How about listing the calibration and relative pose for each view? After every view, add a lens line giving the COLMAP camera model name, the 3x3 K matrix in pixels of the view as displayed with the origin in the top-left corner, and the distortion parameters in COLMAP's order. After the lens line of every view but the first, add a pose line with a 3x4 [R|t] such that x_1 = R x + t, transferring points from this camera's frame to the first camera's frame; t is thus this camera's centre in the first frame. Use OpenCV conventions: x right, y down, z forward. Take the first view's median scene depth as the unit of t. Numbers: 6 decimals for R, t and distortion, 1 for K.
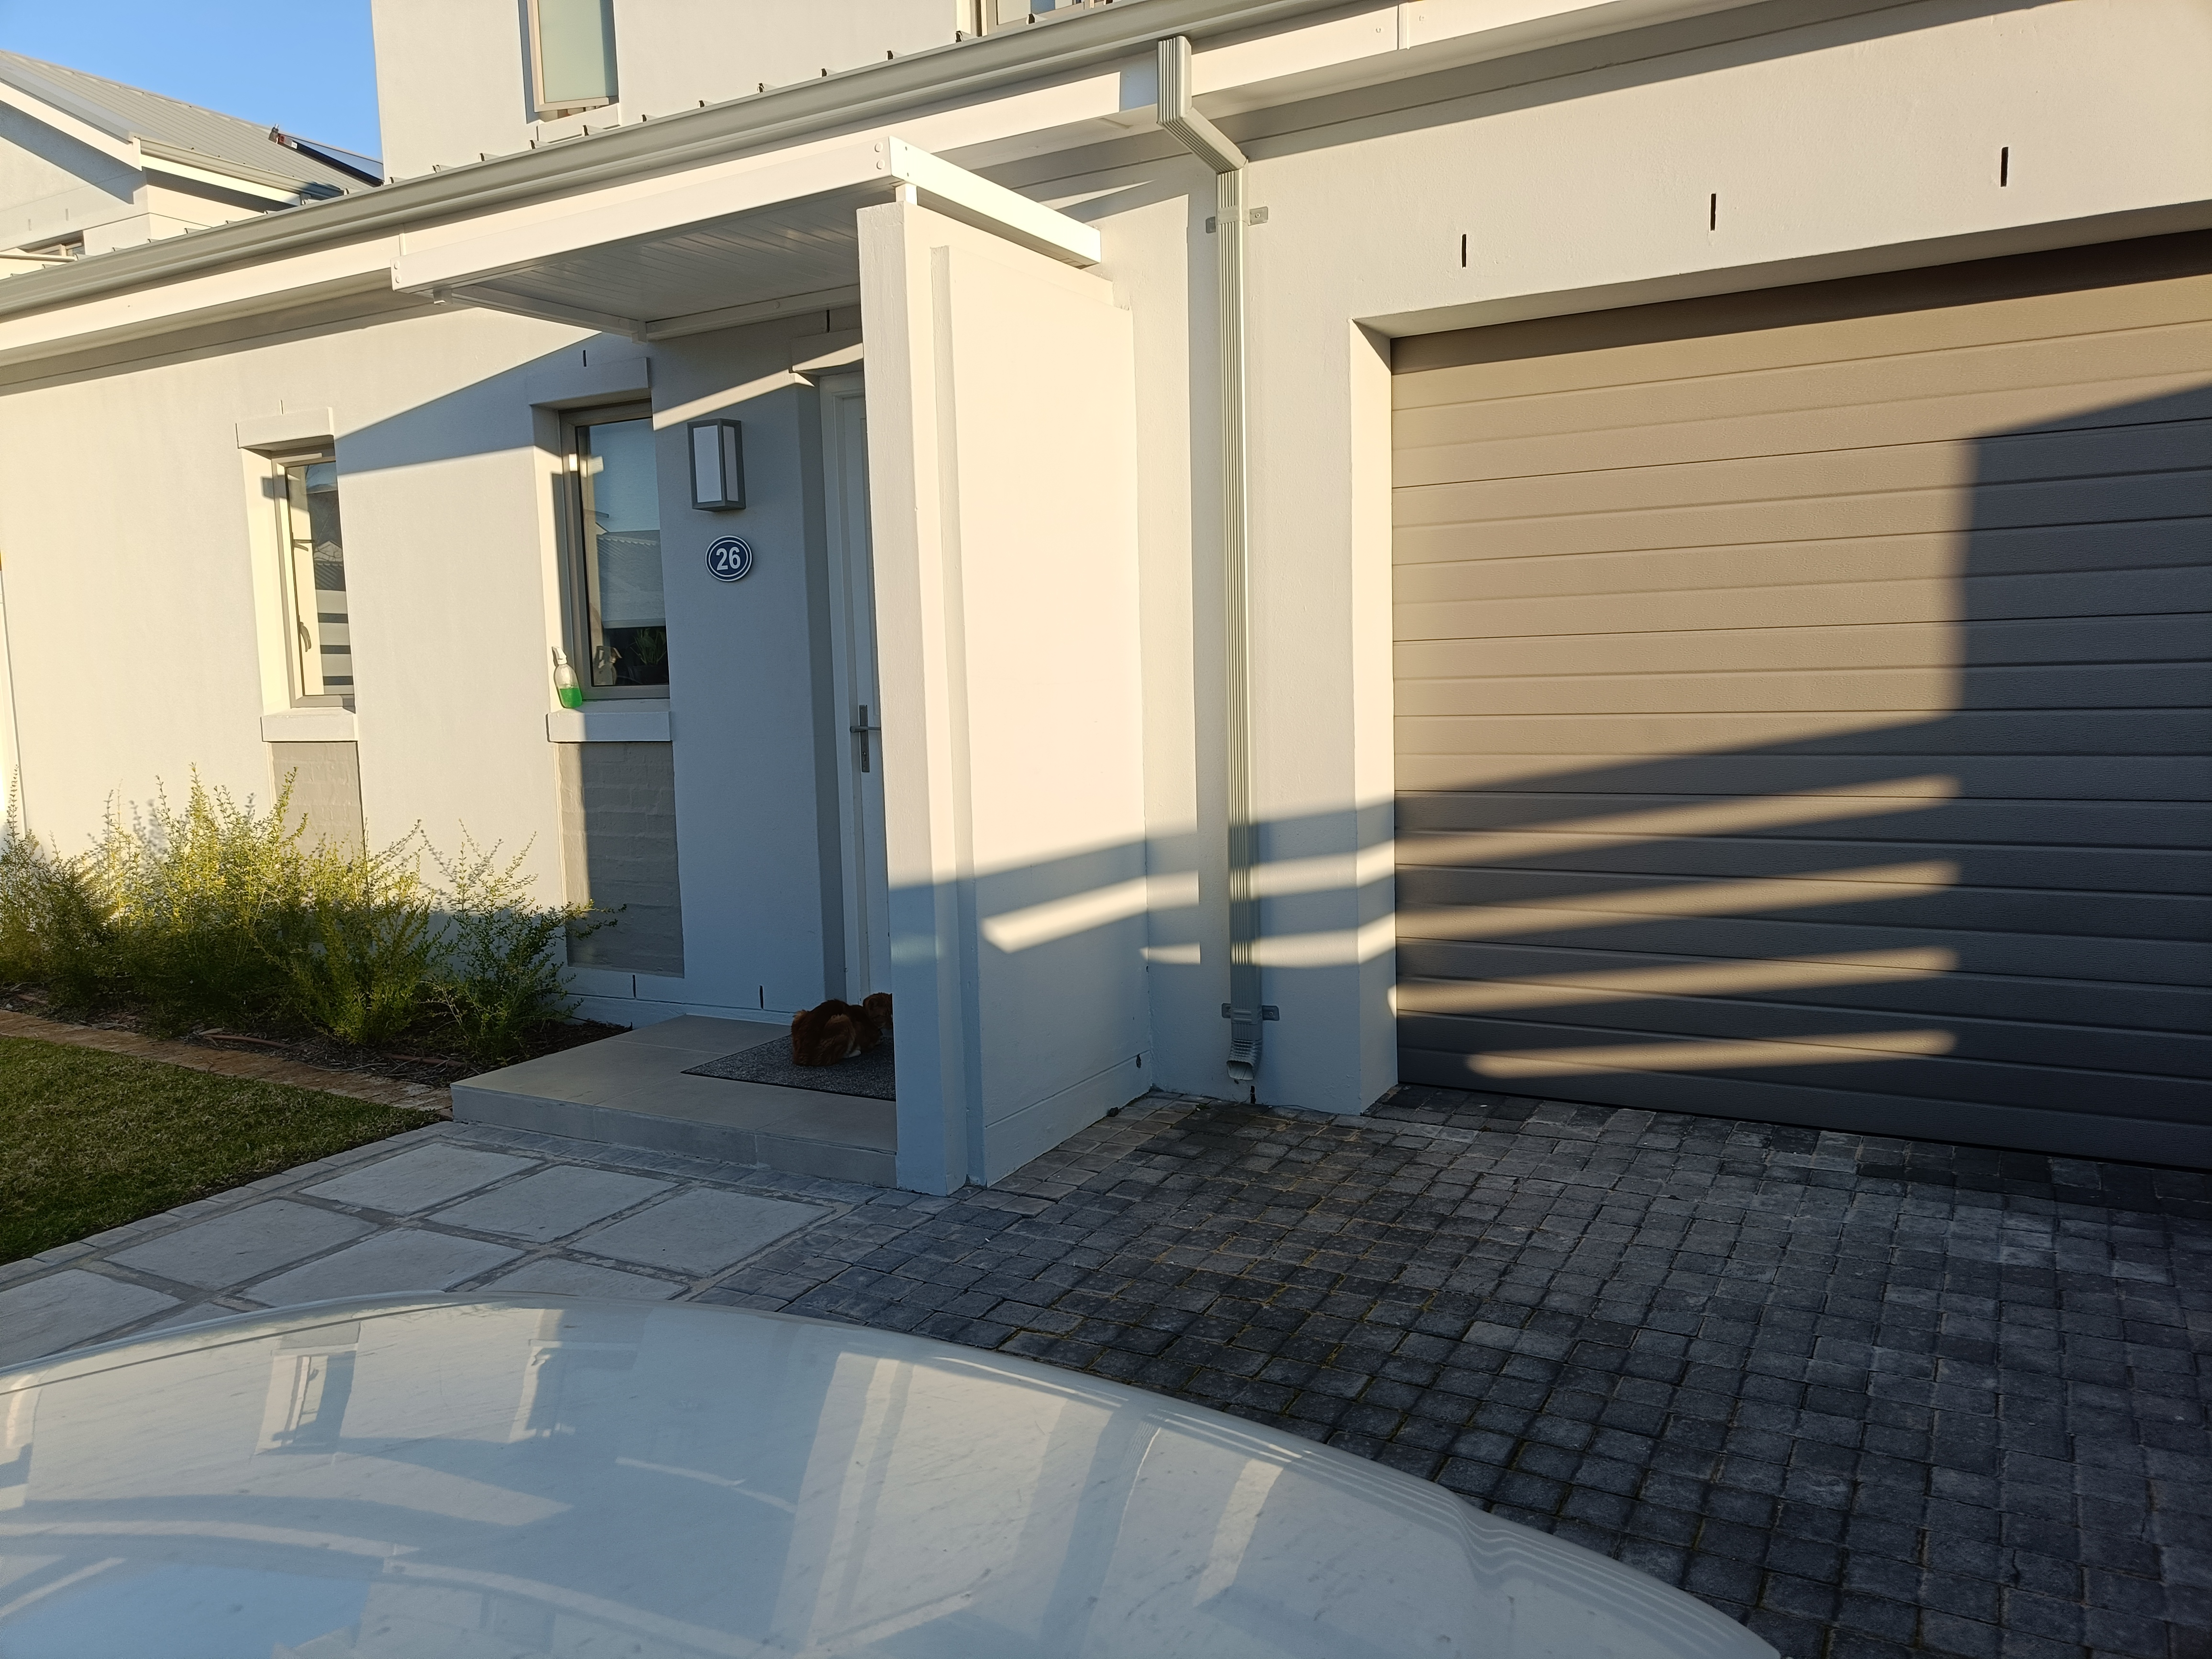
lens RADIAL K [[1614.3, 0, 1106.0], [0, 1614.3, 829.5], [0, 0, 1]] dist [0.030367, -0.007871]
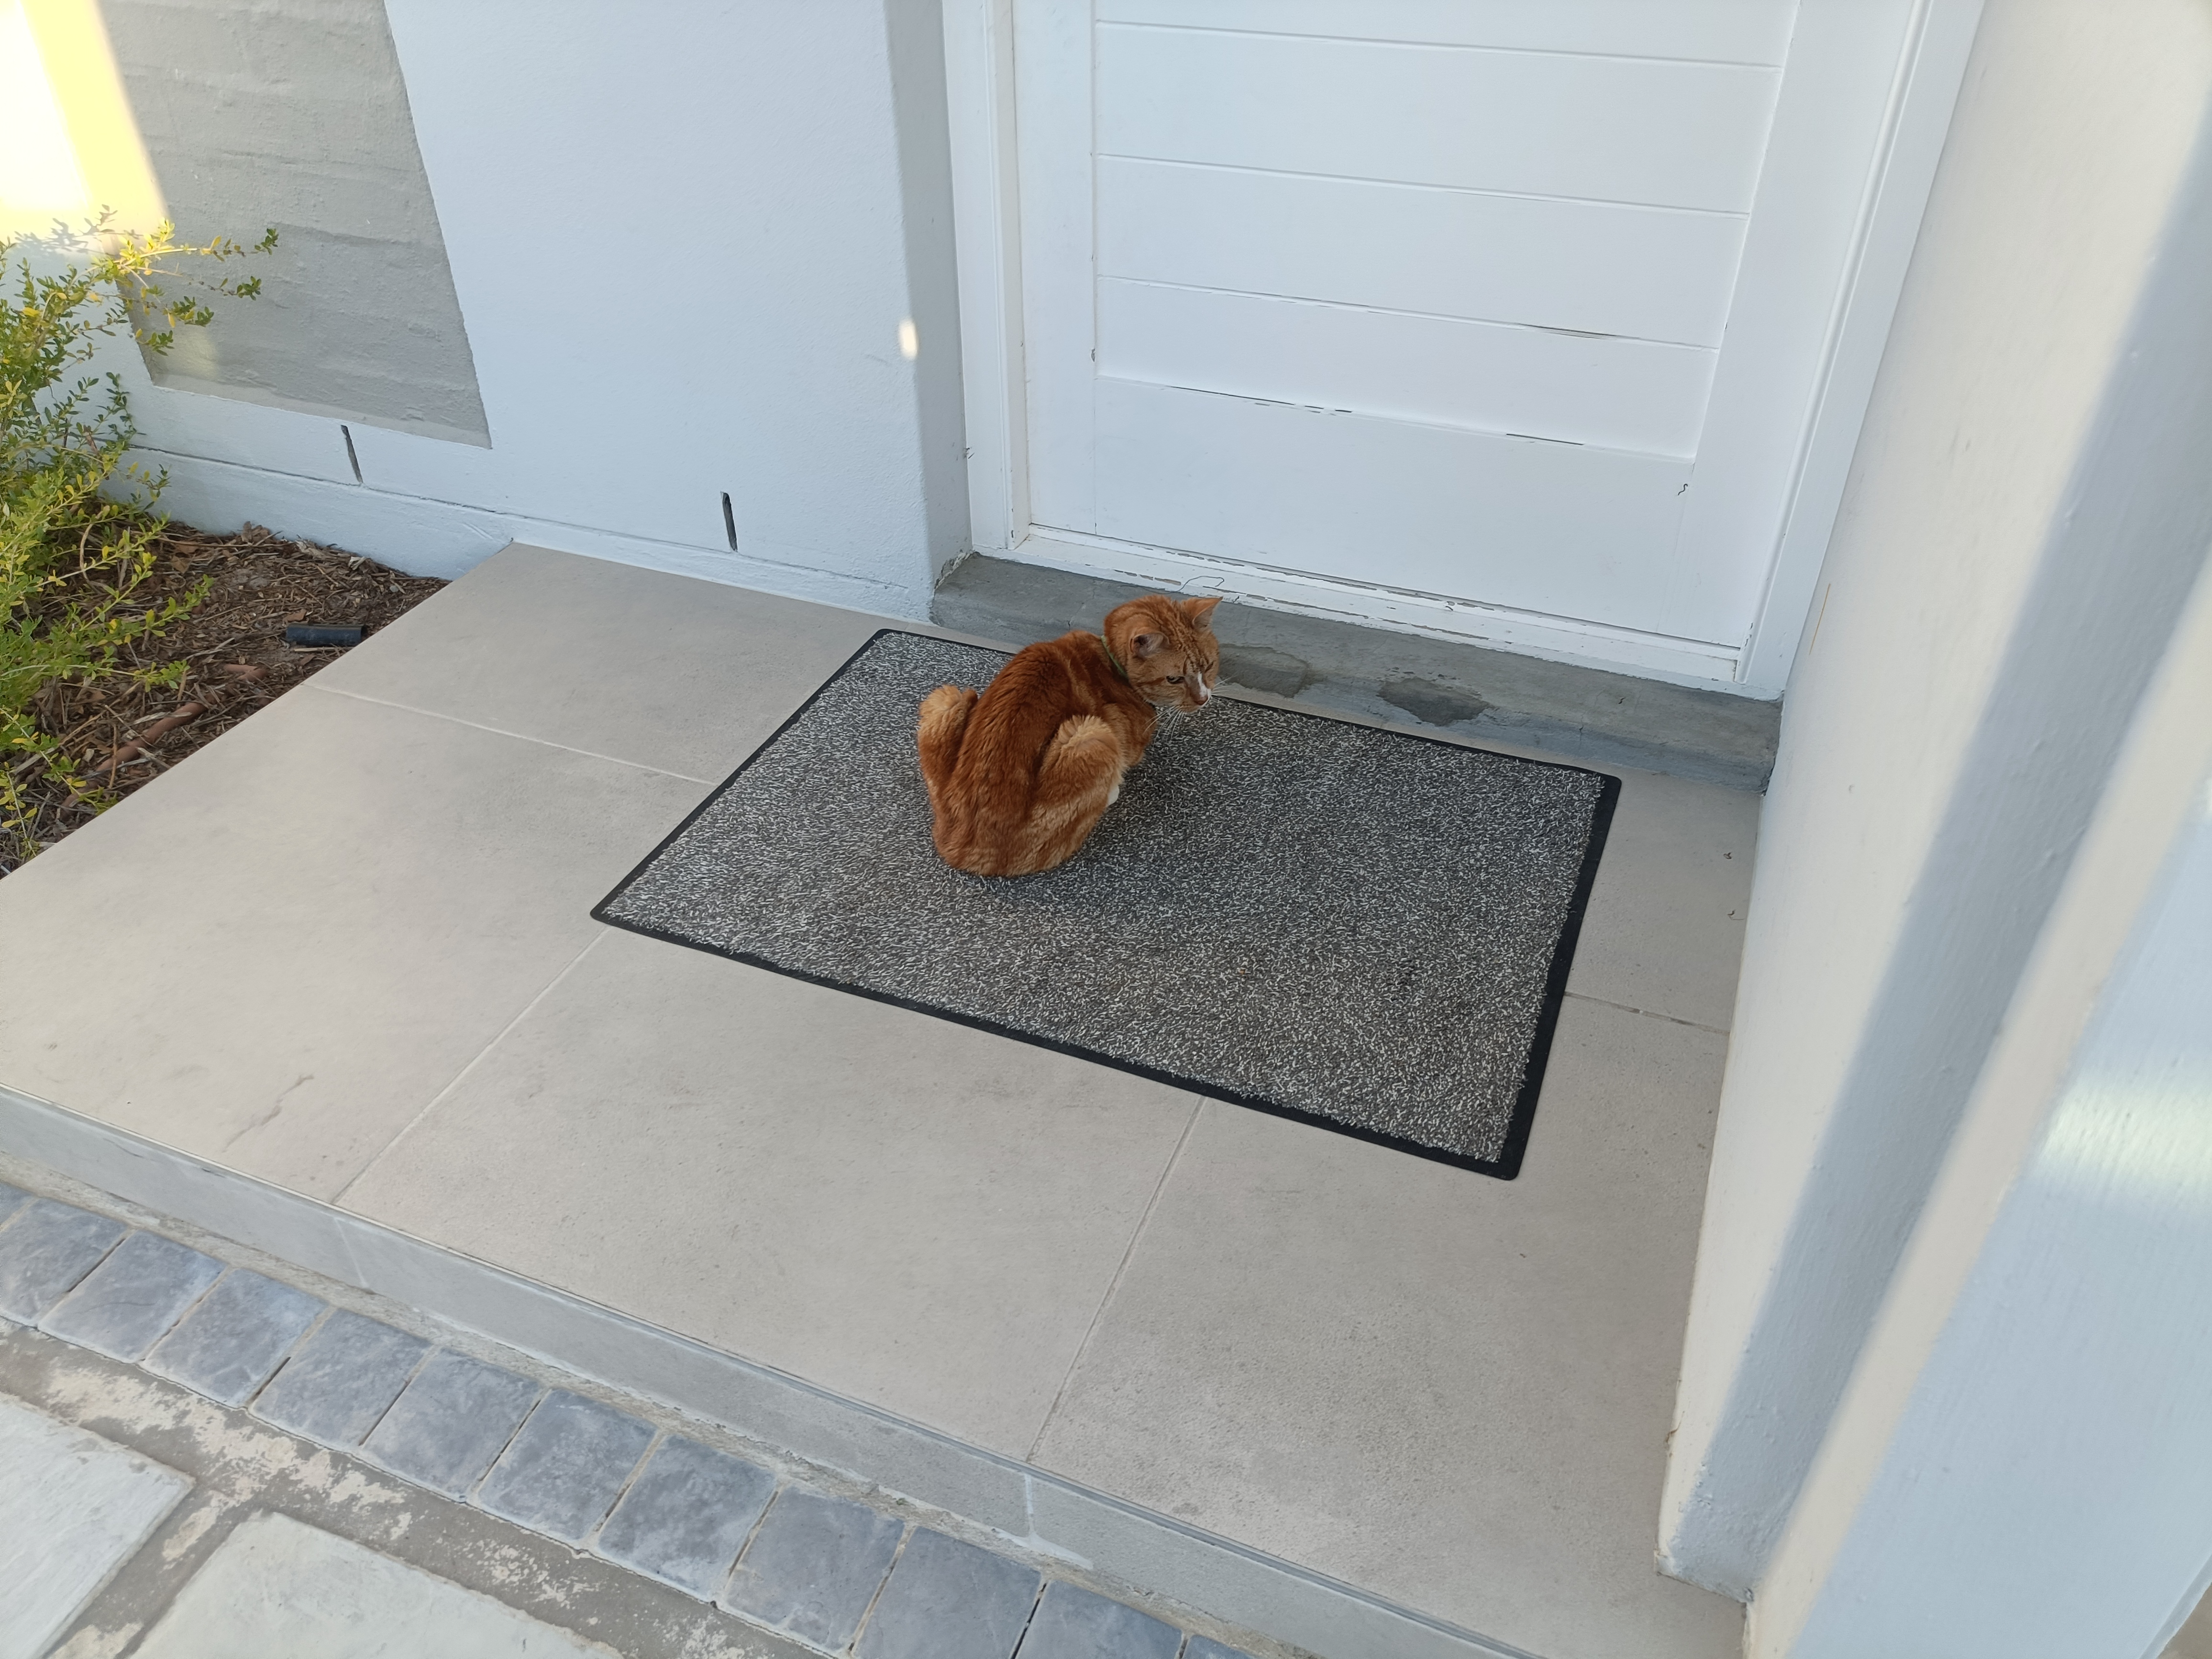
lens RADIAL K [[1614.3, 0, 1106.0], [0, 1614.3, 829.5], [0, 0, 1]] dist [0.030367, -0.007871]
pose [[0.990779, -0.057830, 0.122527, -0.169331], [-0.011520, 0.865102, 0.501463, -0.021126], [-0.134998, -0.498250, 0.856459, 0.610543]]
